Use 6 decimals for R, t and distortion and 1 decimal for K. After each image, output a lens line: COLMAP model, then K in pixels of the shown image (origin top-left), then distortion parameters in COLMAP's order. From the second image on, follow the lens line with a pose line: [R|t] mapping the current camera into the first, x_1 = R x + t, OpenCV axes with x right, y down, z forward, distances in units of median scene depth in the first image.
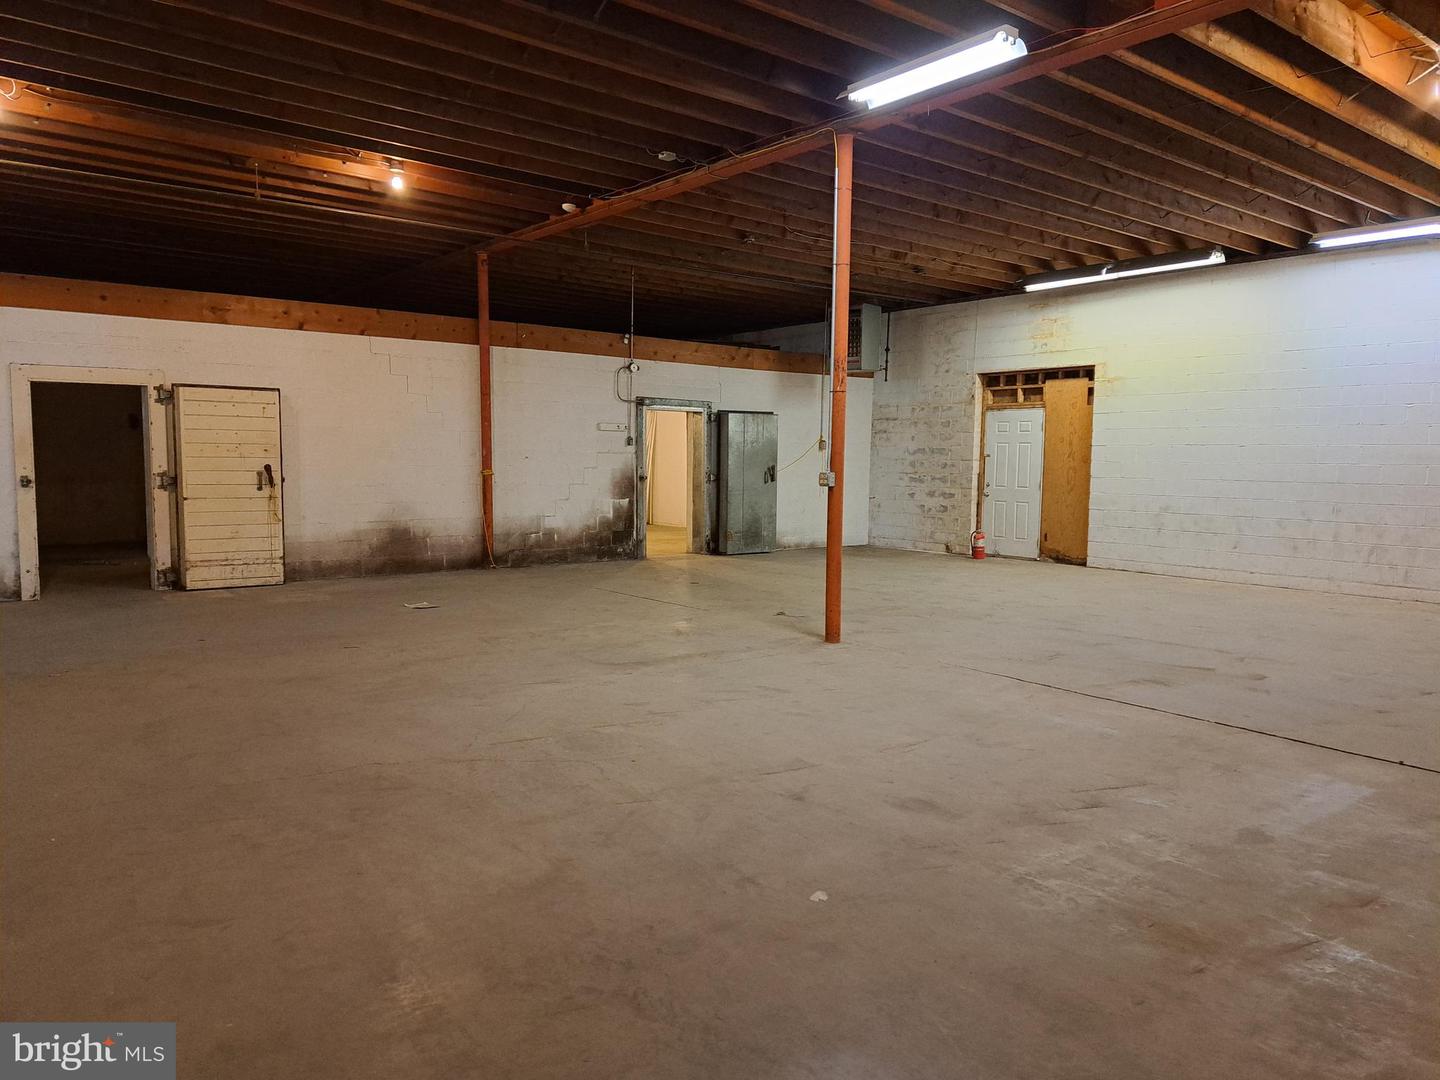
lens RADIAL K [[1018.0, 0, 713.4], [0, 1018.0, 535.8], [0, 0, 1]] dist [0.034651, -0.027225]
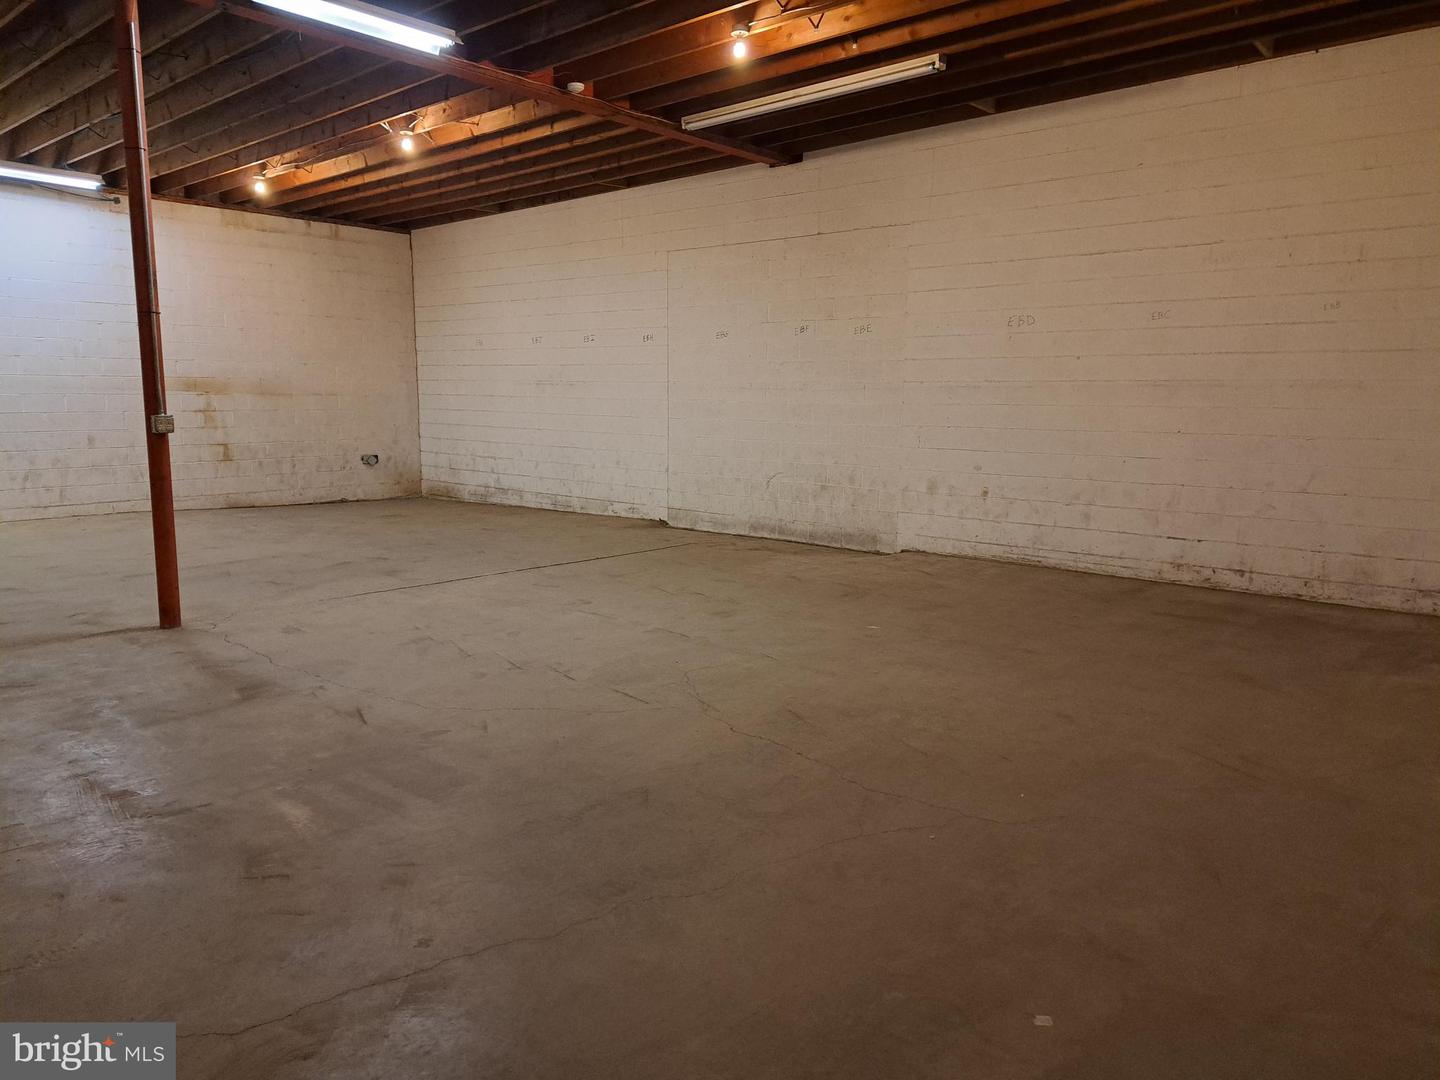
lens RADIAL K [[1018.0, 0, 713.4], [0, 1018.0, 535.8], [0, 0, 1]] dist [0.034651, -0.027225]
pose [[-0.169747, -0.154933, 0.973233, -0.737664], [0.077017, 0.982458, 0.169835, -0.072914], [-0.982474, 0.103784, -0.154836, 0.686543]]
